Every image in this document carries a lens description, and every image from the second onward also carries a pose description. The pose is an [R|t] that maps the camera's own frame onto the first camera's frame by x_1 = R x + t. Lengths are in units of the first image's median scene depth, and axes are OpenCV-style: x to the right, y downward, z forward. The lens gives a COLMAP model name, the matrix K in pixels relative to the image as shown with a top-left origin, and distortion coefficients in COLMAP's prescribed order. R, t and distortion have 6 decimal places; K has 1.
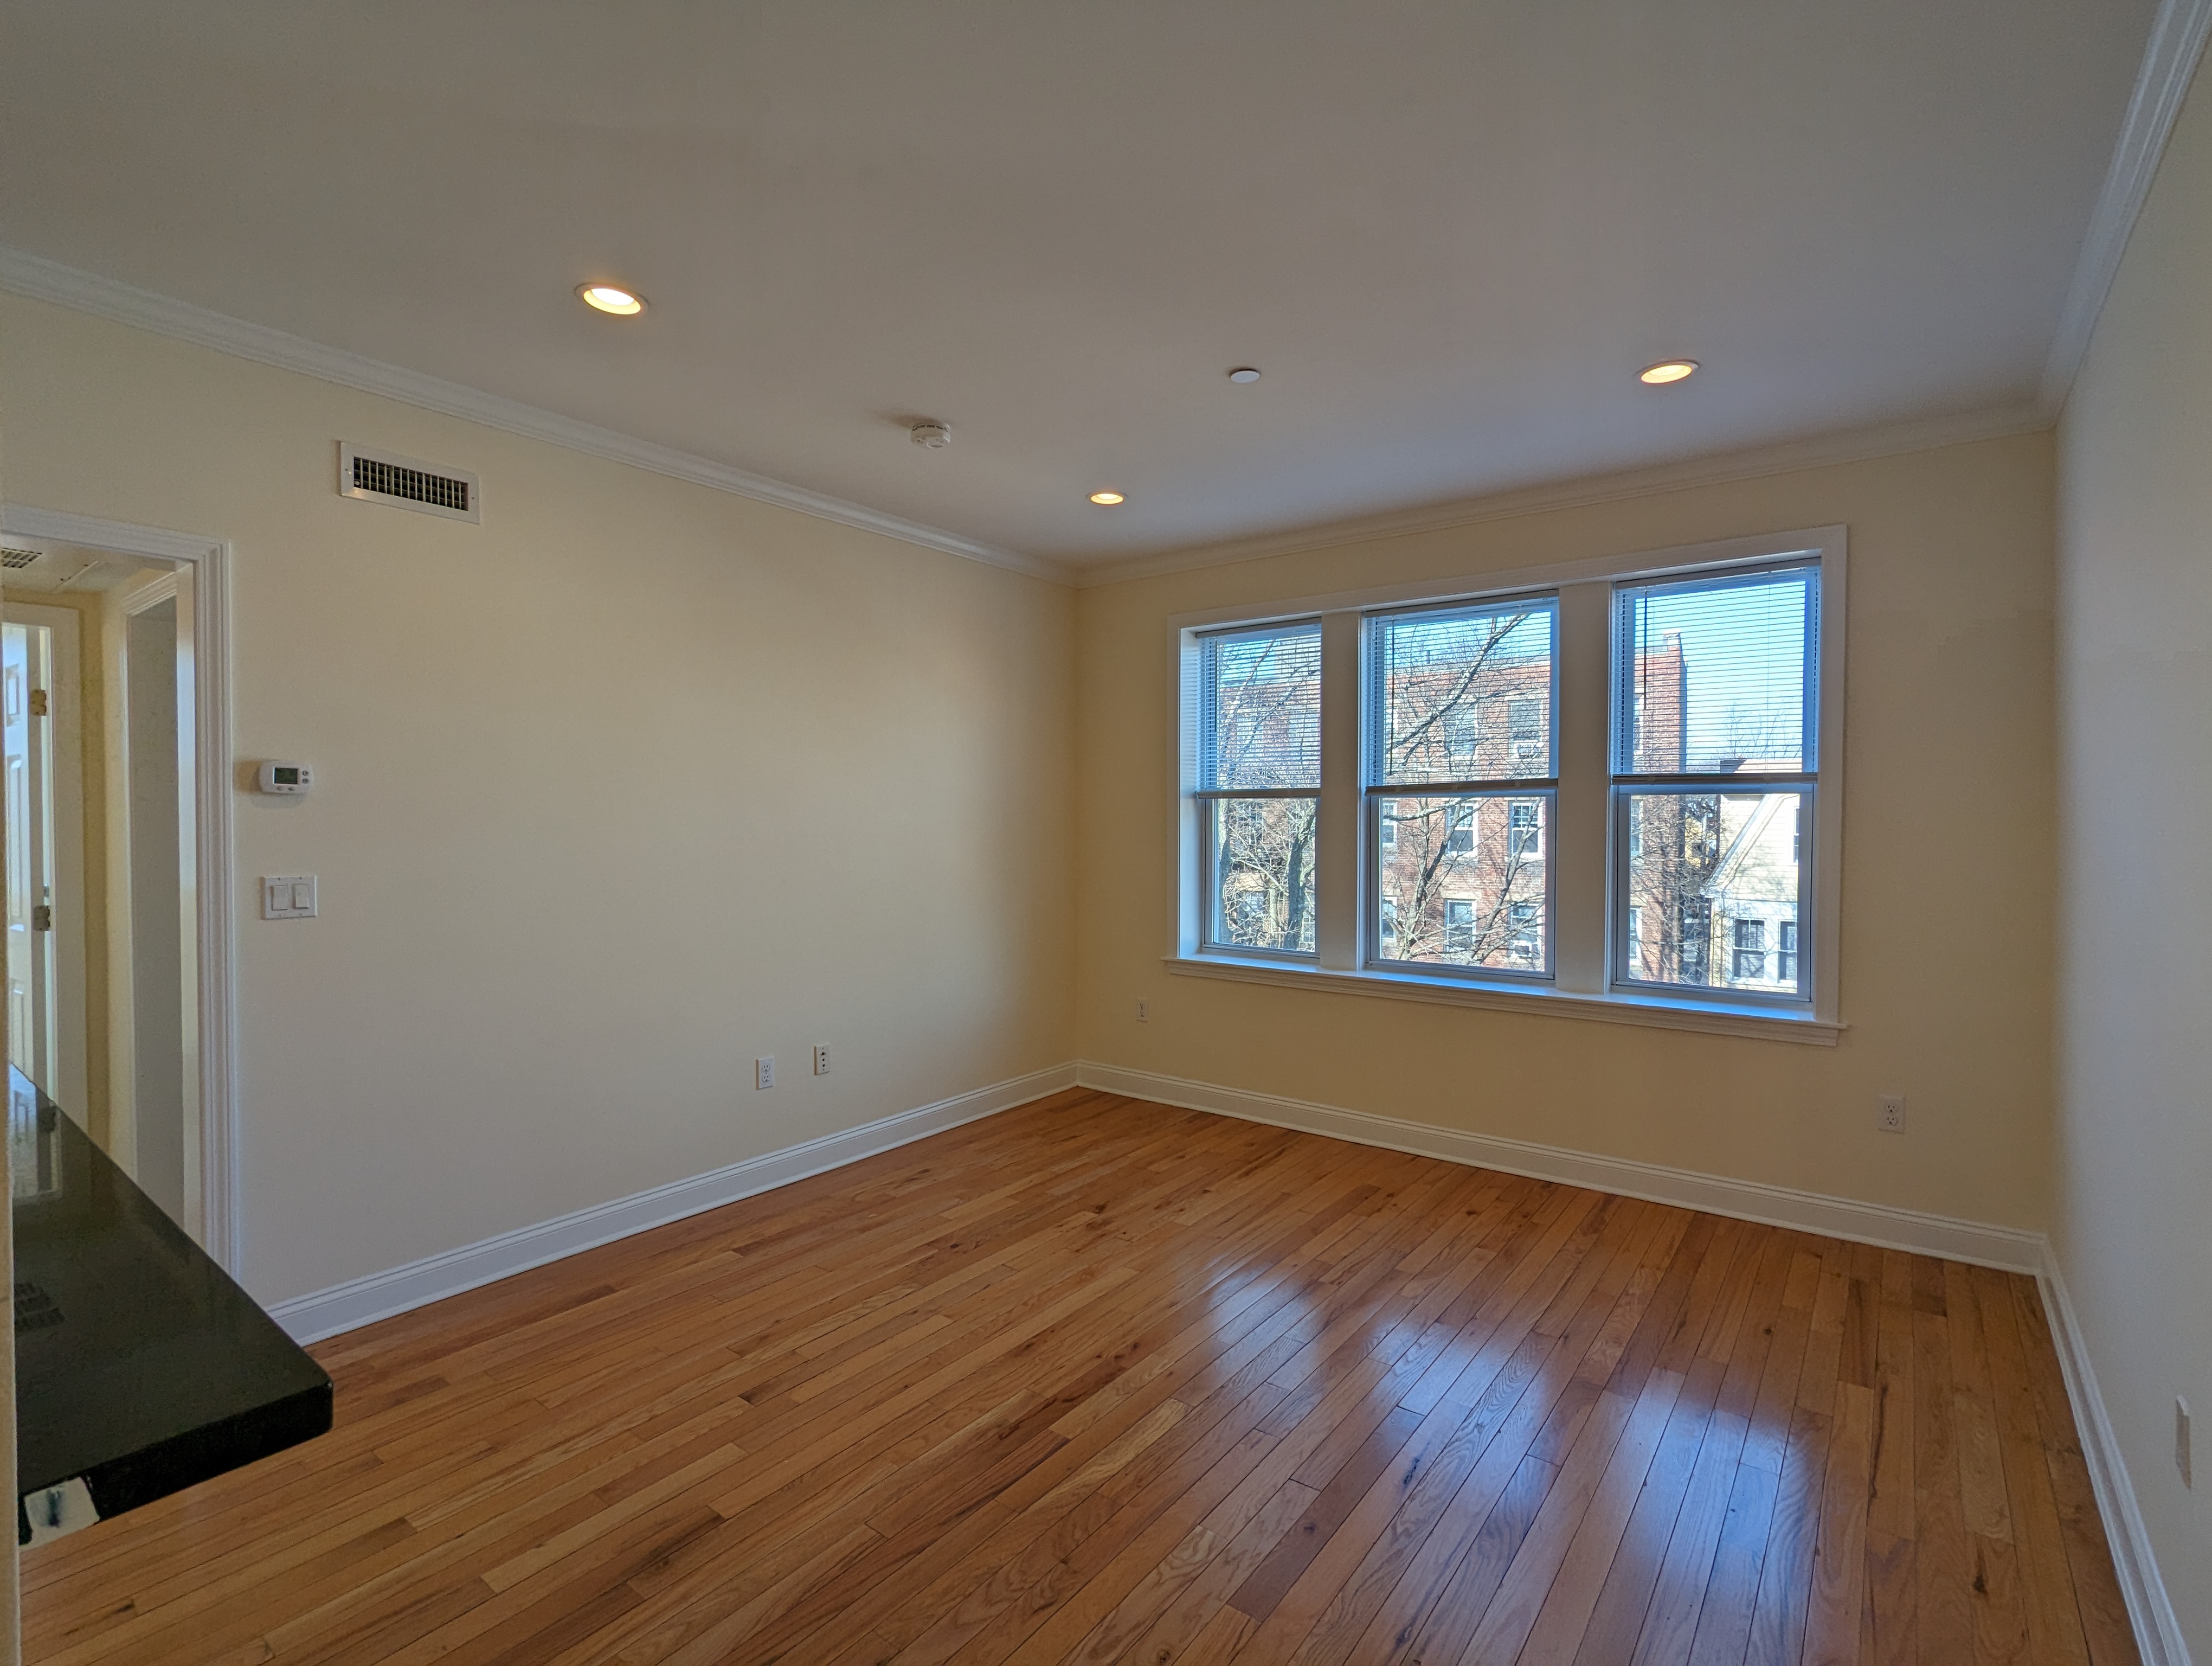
lens RADIAL K [[1052.6, 0, 1106.0], [0, 1052.6, 833.0], [0, 0, 1]] dist [0.001971, 0.000514]
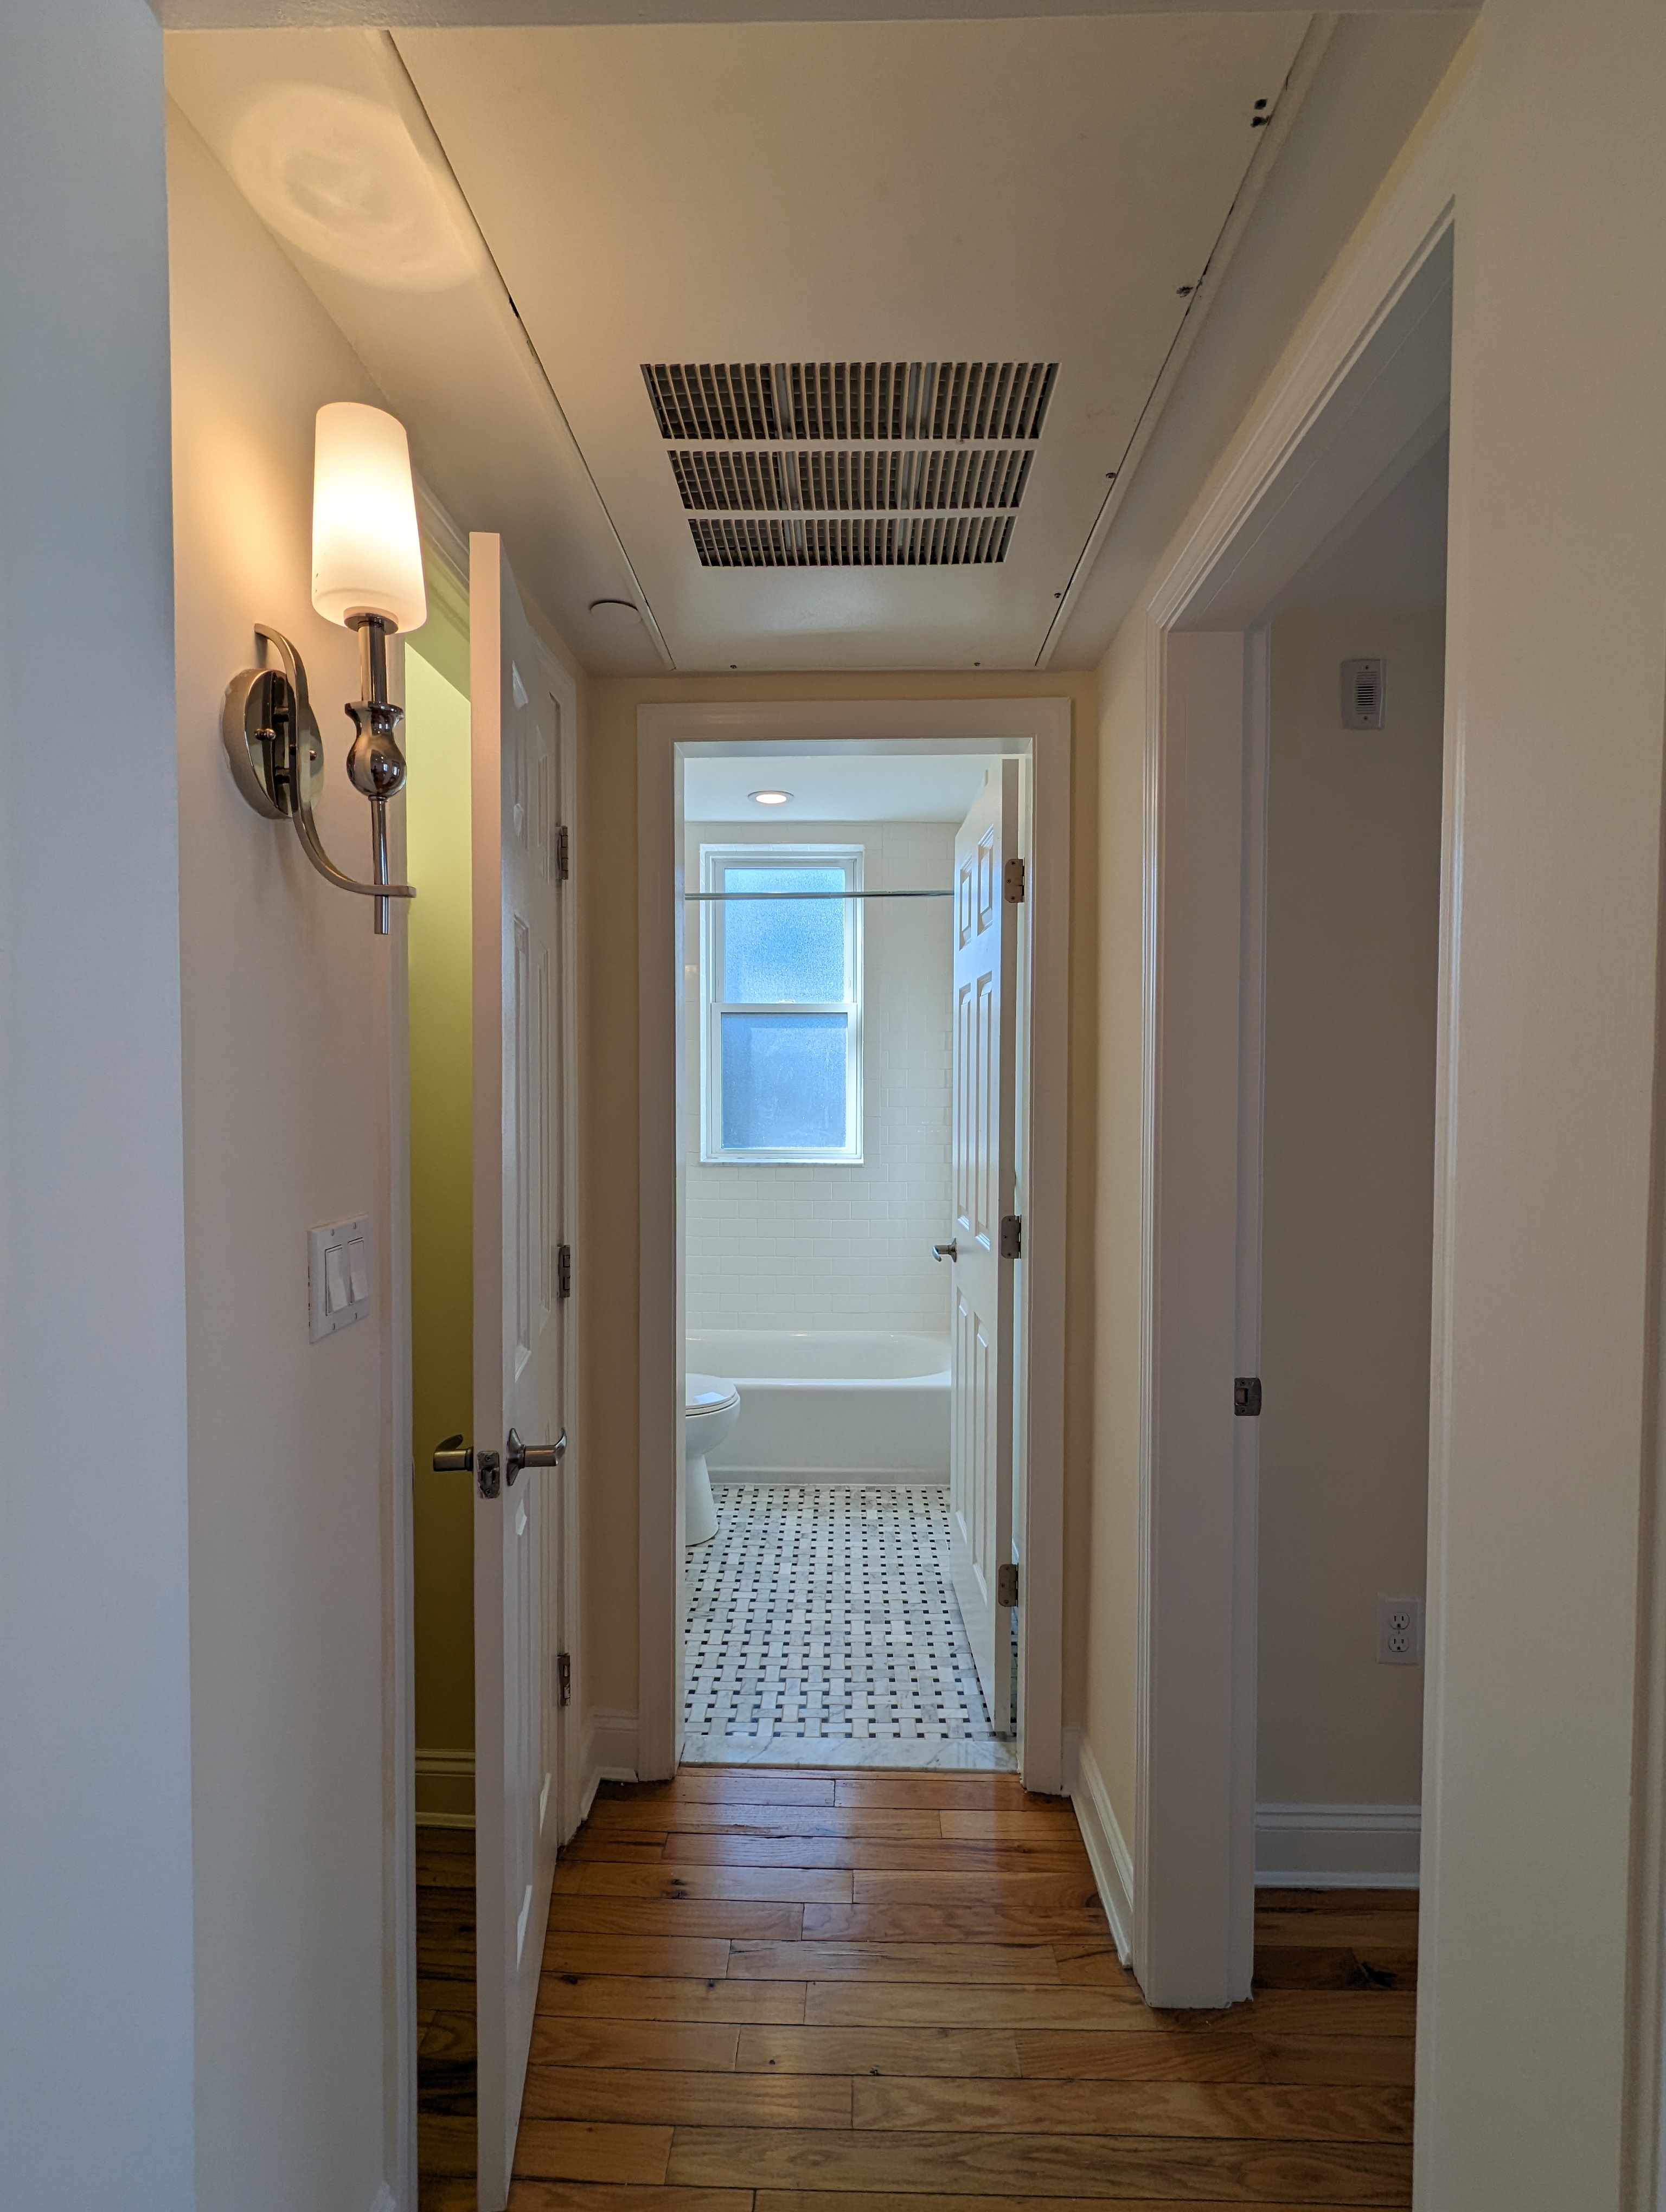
lens RADIAL K [[1052.6, 0, 833.0], [0, 1052.6, 1106.0], [0, 0, 1]] dist [0.001971, 0.000514]
pose [[0.588428, 0.022950, -0.808224, -0.560994], [-0.017581, 0.999724, 0.015588, -0.002094], [0.808359, 0.005037, 0.588669, 0.540220]]
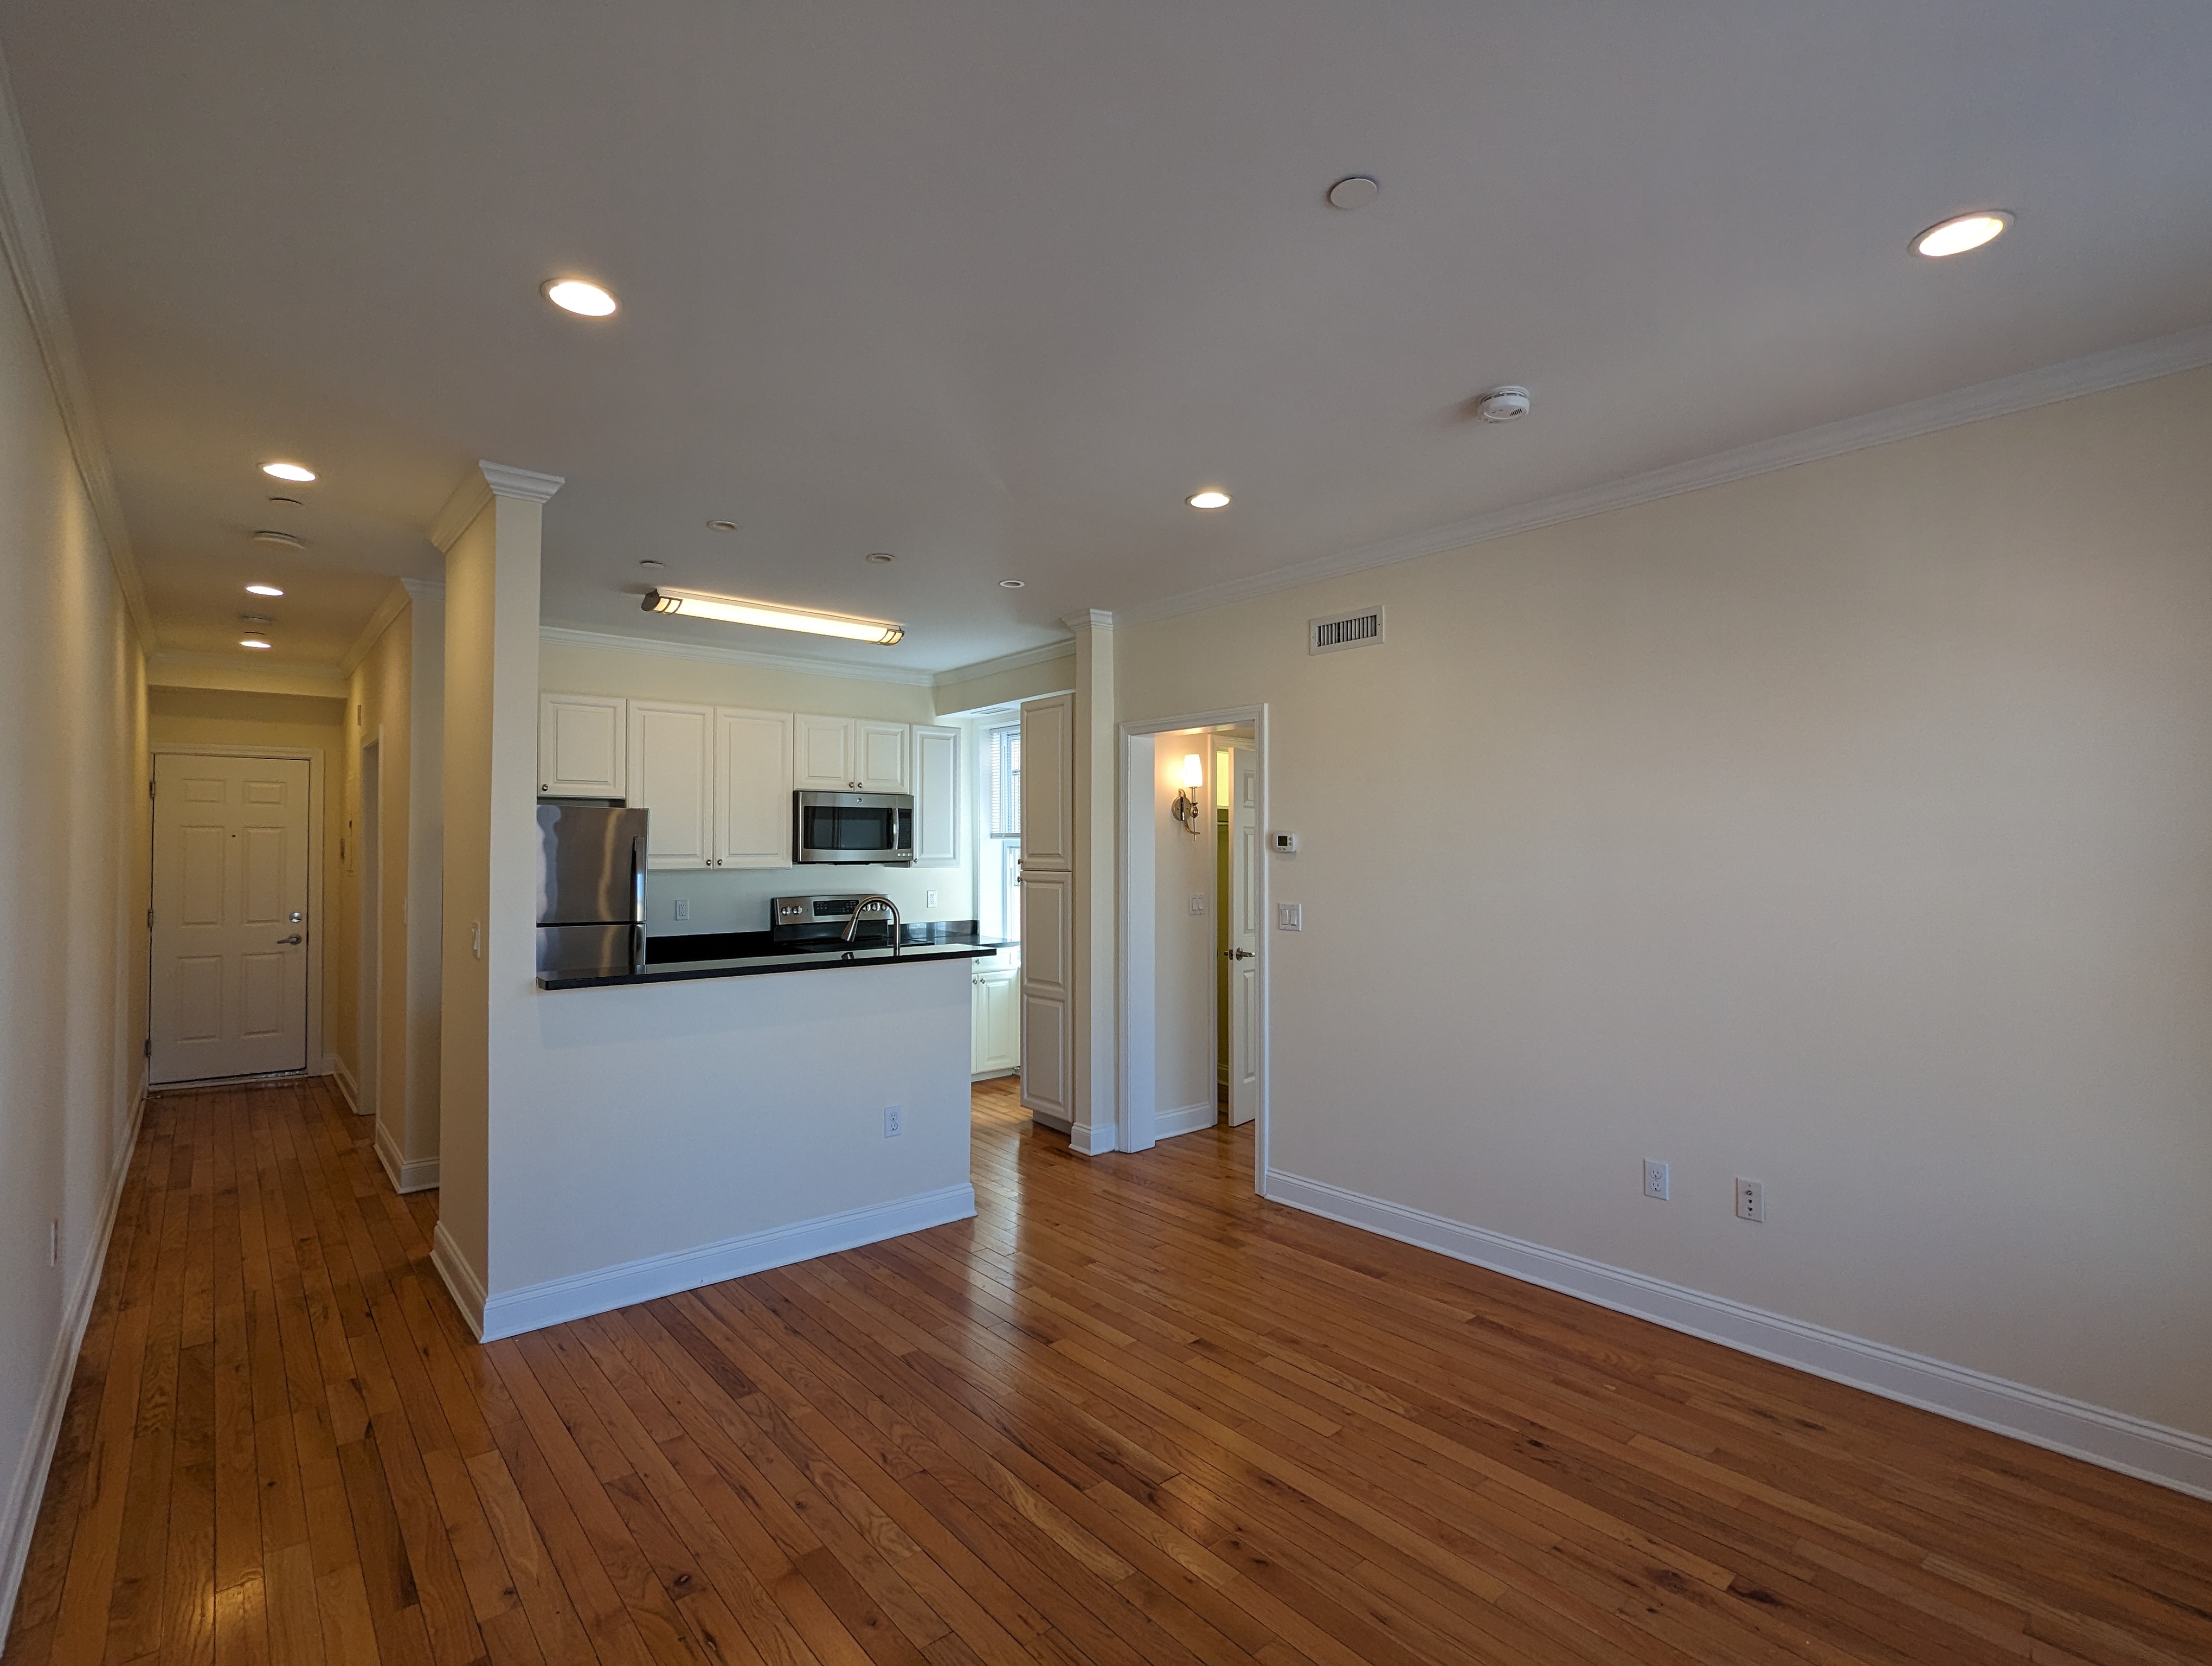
lens RADIAL K [[1052.6, 0, 1106.0], [0, 1052.6, 833.0], [0, 0, 1]] dist [0.001971, 0.000514]
pose [[-0.207267, -0.016690, -0.978142, 0.619264], [-0.017305, 0.999761, -0.013392, -0.029593], [0.978131, 0.014151, -0.207506, 0.784234]]
